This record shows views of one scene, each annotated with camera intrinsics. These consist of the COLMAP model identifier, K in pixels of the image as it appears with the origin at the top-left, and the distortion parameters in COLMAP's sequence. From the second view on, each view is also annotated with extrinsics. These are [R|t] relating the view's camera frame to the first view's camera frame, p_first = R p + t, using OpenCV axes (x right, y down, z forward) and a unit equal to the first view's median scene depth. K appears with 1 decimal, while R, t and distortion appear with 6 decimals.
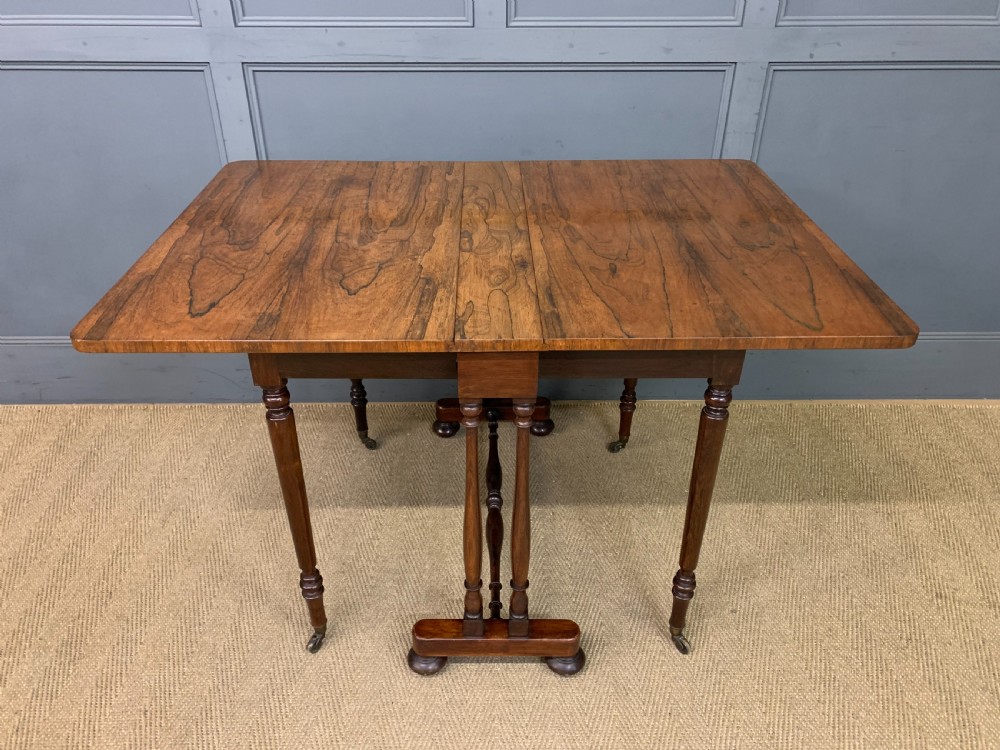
lens RADIAL K [[763.7, 0, 498.5], [0, 763.7, 375.1], [0, 0, 1]] dist [0.038655, -0.035368]
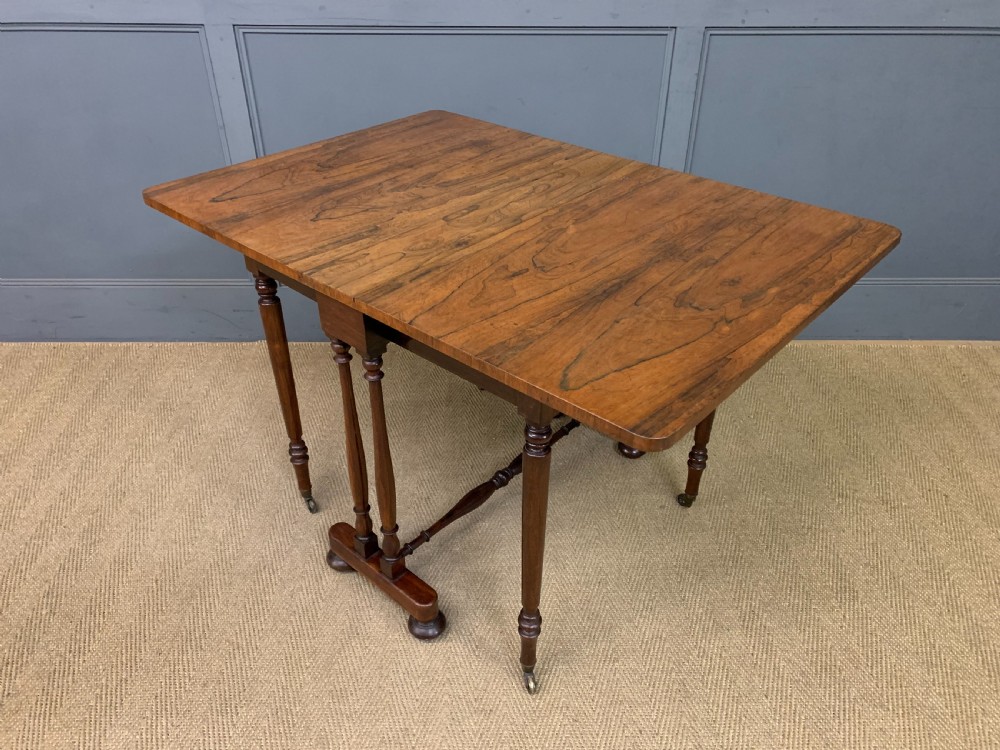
lens RADIAL K [[763.7, 0, 505.5], [0, 763.7, 394.0], [0, 0, 1]] dist [0.038655, -0.035368]
pose [[0.738626, 0.386929, -0.552012, 0.630439], [-0.364581, 0.918066, 0.155681, -0.123048], [0.567021, 0.086263, 0.819174, 0.180832]]
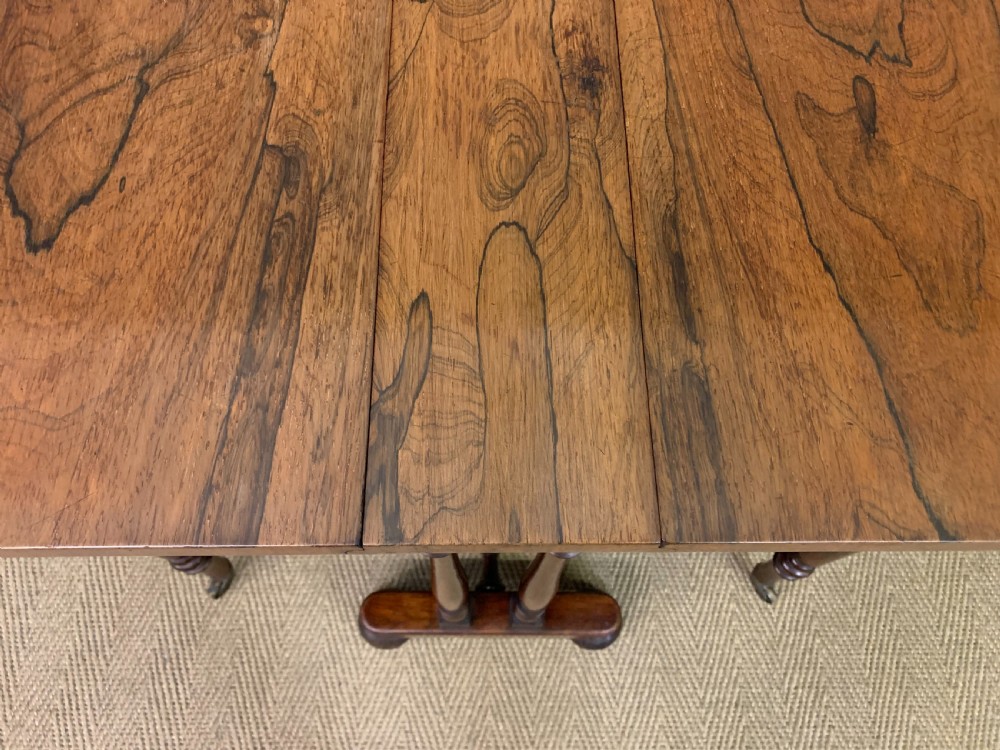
lens RADIAL K [[763.7, 0, 503.6], [0, 763.7, 370.0], [0, 0, 1]] dist [0.038655, -0.035368]
pose [[0.999730, 0.015619, 0.017231, -0.006642], [-0.022661, 0.820781, 0.570794, -0.198934], [-0.005228, -0.571030, 0.820913, 0.576498]]
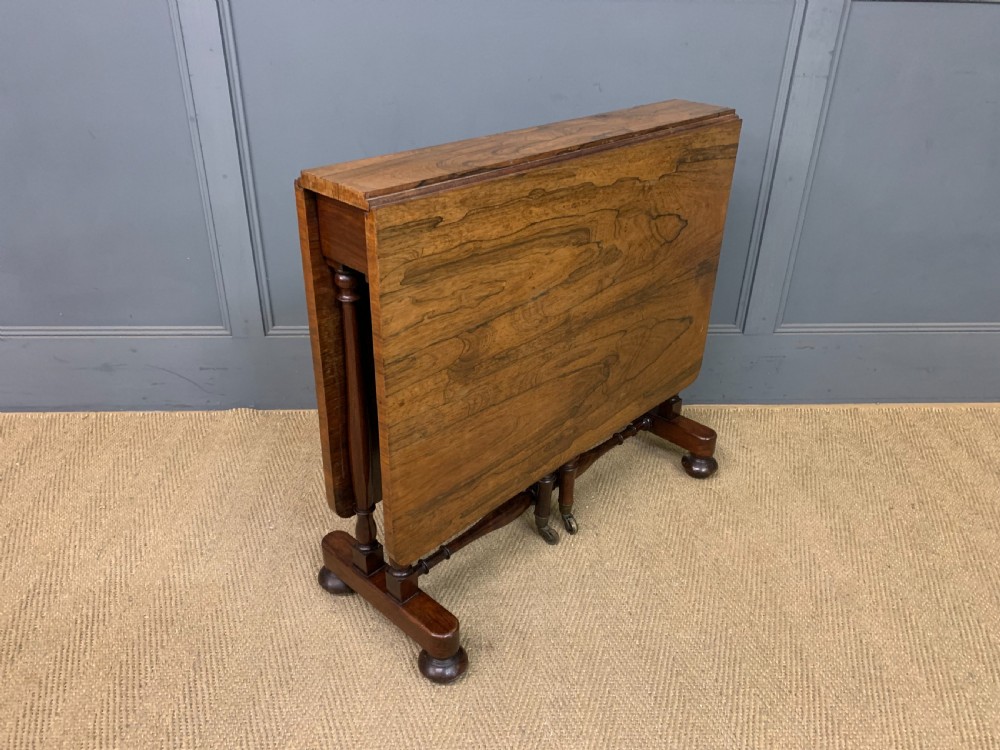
lens RADIAL K [[763.7, 0, 506.8], [0, 763.7, 372.7], [0, 0, 1]] dist [0.038655, -0.035368]
pose [[0.998938, -0.003872, 0.045904, -0.075147], [0.007011, 0.997633, -0.068408, 0.083094], [-0.045530, 0.068657, 0.996601, 0.243404]]
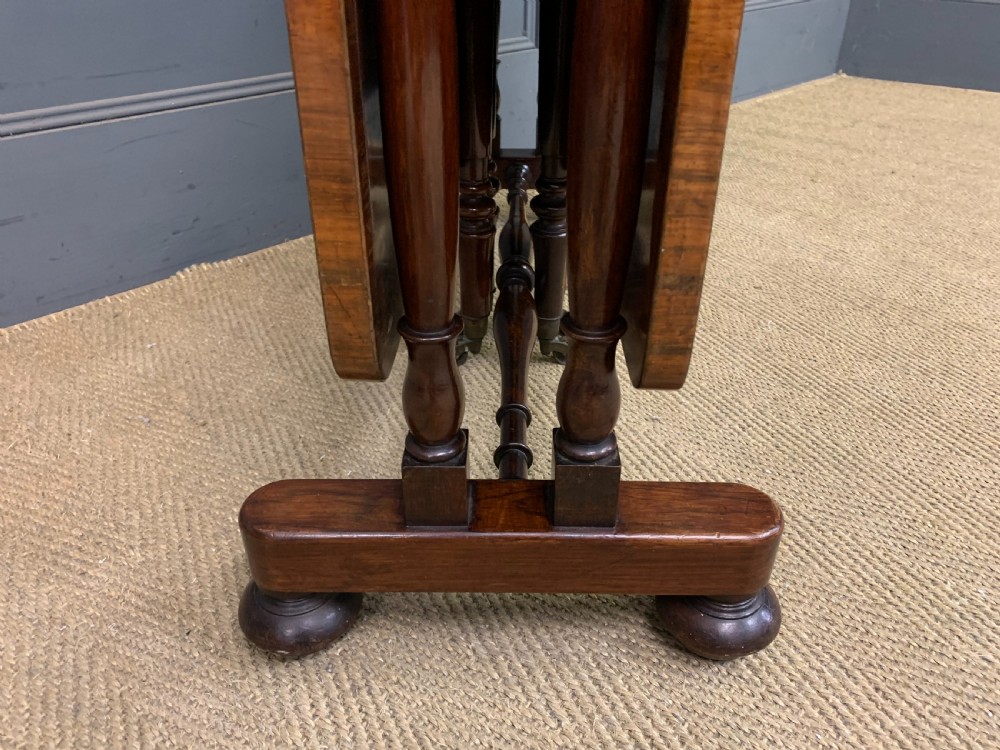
lens RADIAL K [[763.7, 0, 494.1], [0, 763.7, 376.3], [0, 0, 1]] dist [0.038655, -0.035368]
pose [[0.703881, -0.364914, 0.609417, -0.346014], [0.378352, 0.918723, 0.113126, 0.163341], [-0.601167, 0.150947, 0.784738, 0.853443]]
